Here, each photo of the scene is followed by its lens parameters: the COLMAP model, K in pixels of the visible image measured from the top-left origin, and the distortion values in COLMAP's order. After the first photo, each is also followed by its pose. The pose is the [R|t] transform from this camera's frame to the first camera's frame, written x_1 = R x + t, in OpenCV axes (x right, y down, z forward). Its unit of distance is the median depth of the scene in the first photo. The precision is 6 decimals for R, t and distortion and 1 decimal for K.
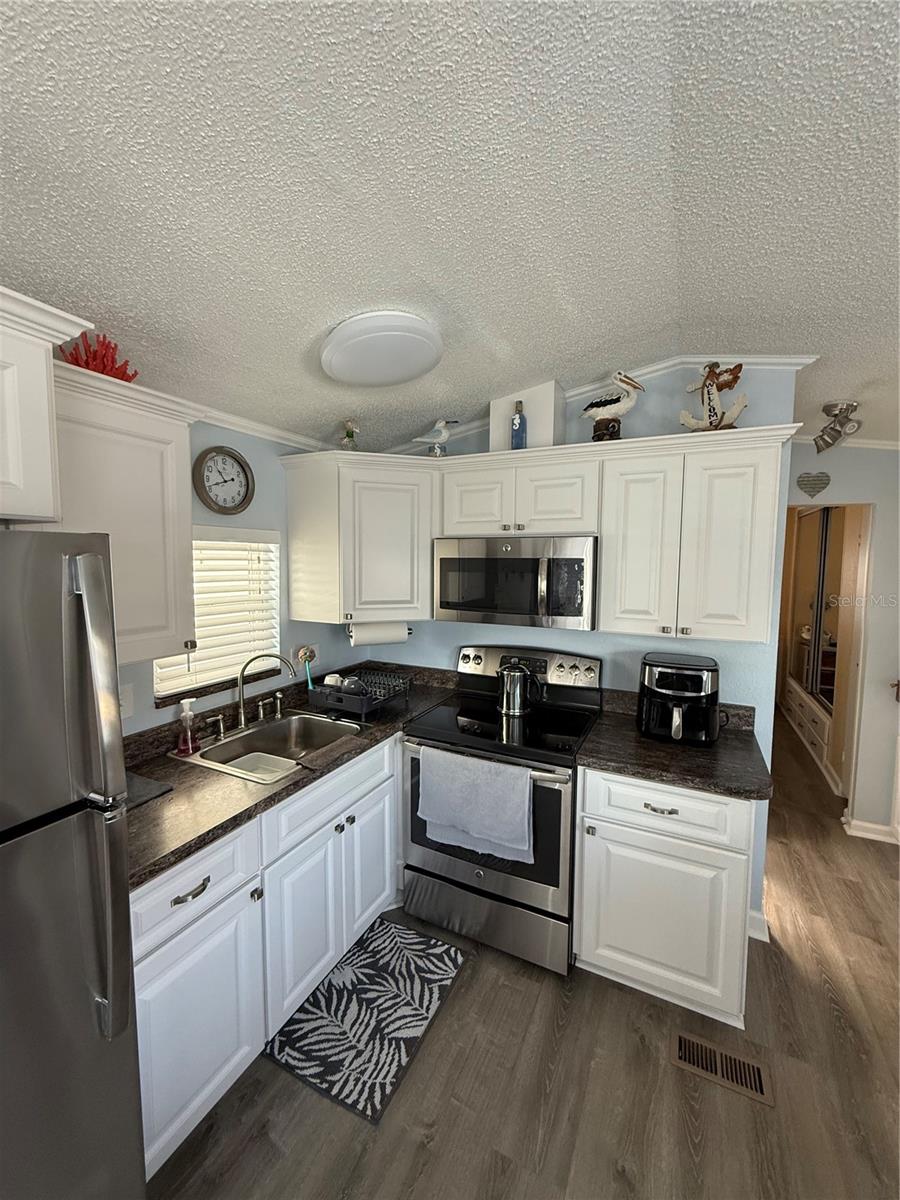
lens RADIAL K [[478.4, 0, 451.2], [0, 478.4, 599.0], [0, 0, 1]] dist [-0.000520, 0.001055]
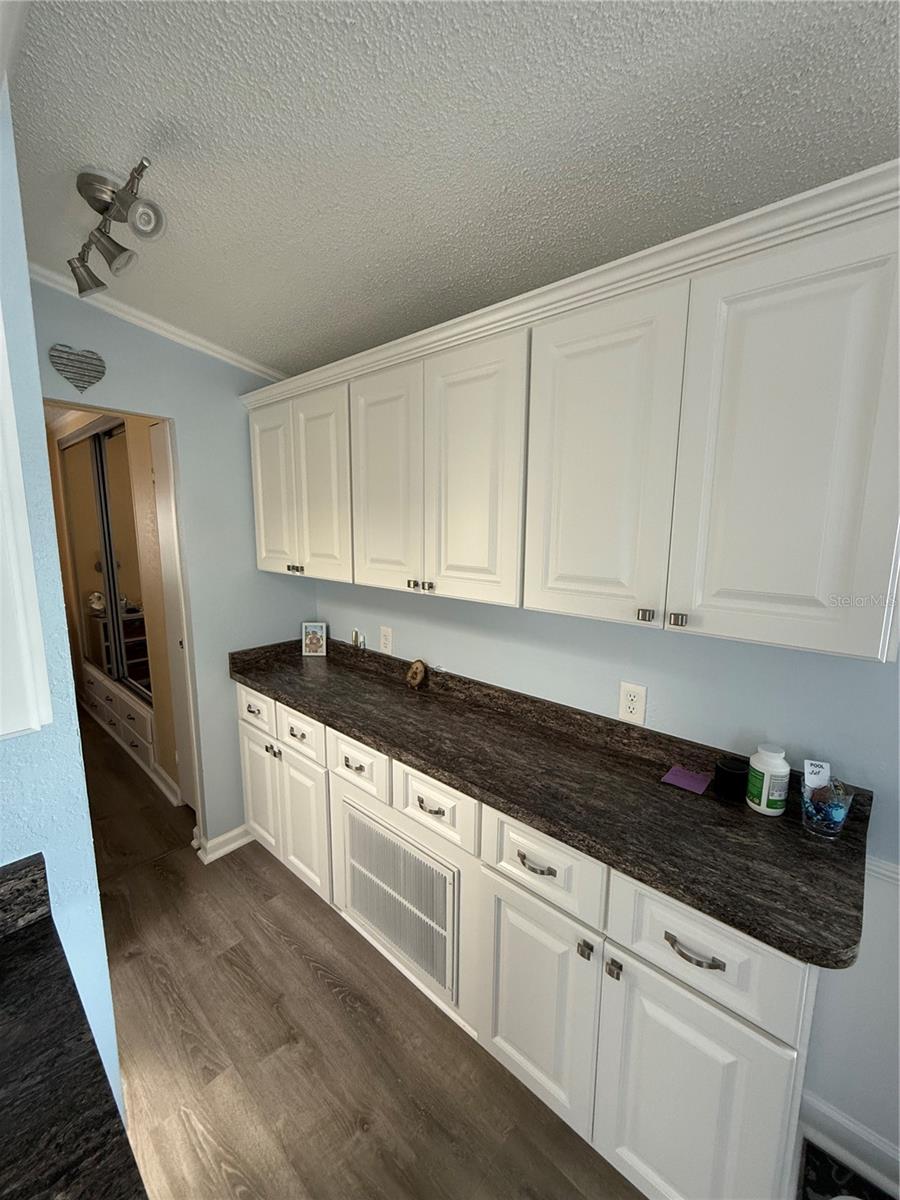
lens RADIAL K [[478.4, 0, 453.1], [0, 478.4, 595.8], [0, 0, 1]] dist [-0.000520, 0.001055]
pose [[0.266062, -0.150502, 0.952135, 0.241156], [0.070871, 0.988118, 0.136386, -0.007026], [-0.961347, 0.031192, 0.273567, 0.354655]]
